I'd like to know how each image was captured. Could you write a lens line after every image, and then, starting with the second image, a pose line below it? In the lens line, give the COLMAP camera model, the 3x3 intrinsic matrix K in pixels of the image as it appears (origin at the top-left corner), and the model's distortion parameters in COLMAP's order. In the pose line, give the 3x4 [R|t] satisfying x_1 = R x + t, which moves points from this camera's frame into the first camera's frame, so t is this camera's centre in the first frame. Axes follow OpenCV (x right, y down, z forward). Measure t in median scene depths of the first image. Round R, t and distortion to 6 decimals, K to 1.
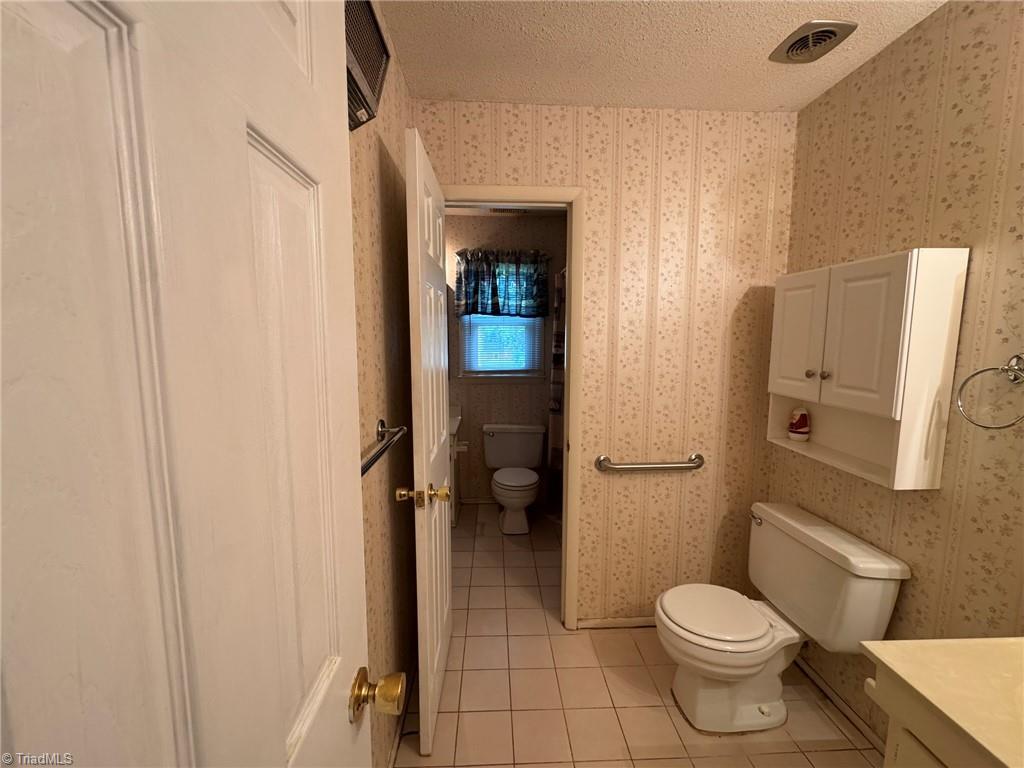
lens RADIAL K [[408.6, 0, 512.1], [0, 408.6, 382.9], [0, 0, 1]] dist [-0.004397, 0.001158]
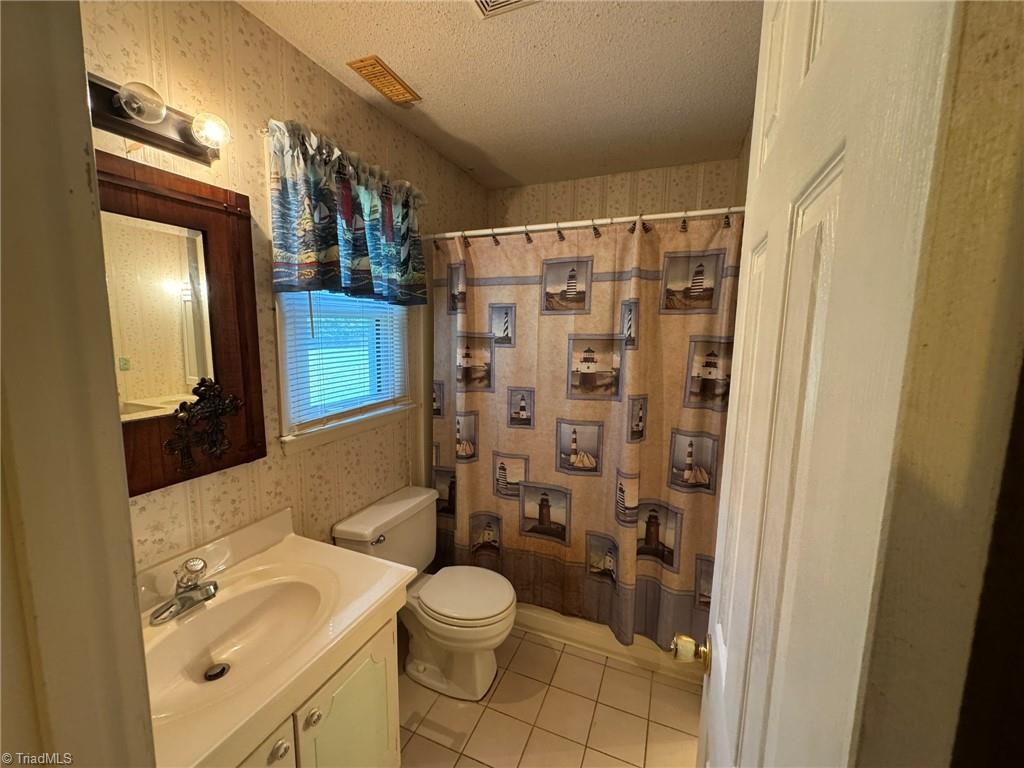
lens RADIAL K [[408.6, 0, 516.4], [0, 408.6, 378.2], [0, 0, 1]] dist [-0.004397, 0.001158]
pose [[0.420662, -0.113691, 0.900066, -0.706510], [0.073702, 0.993120, 0.090999, -0.176835], [-0.904219, 0.028057, 0.426147, 1.111431]]
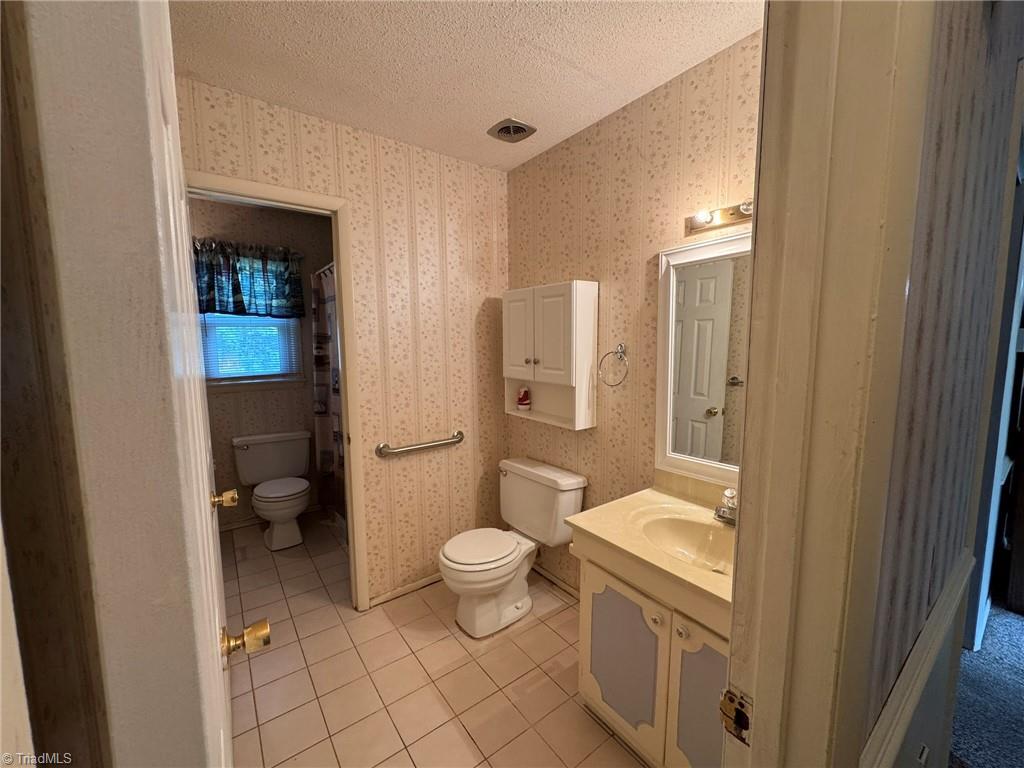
lens RADIAL K [[408.6, 0, 513.8], [0, 408.6, 381.7], [0, 0, 1]] dist [-0.004397, 0.001158]
pose [[0.824667, -0.066658, 0.561677, -0.099400], [0.072516, 0.997296, 0.011886, 0.024490], [-0.560951, 0.030929, 0.827271, -0.130124]]
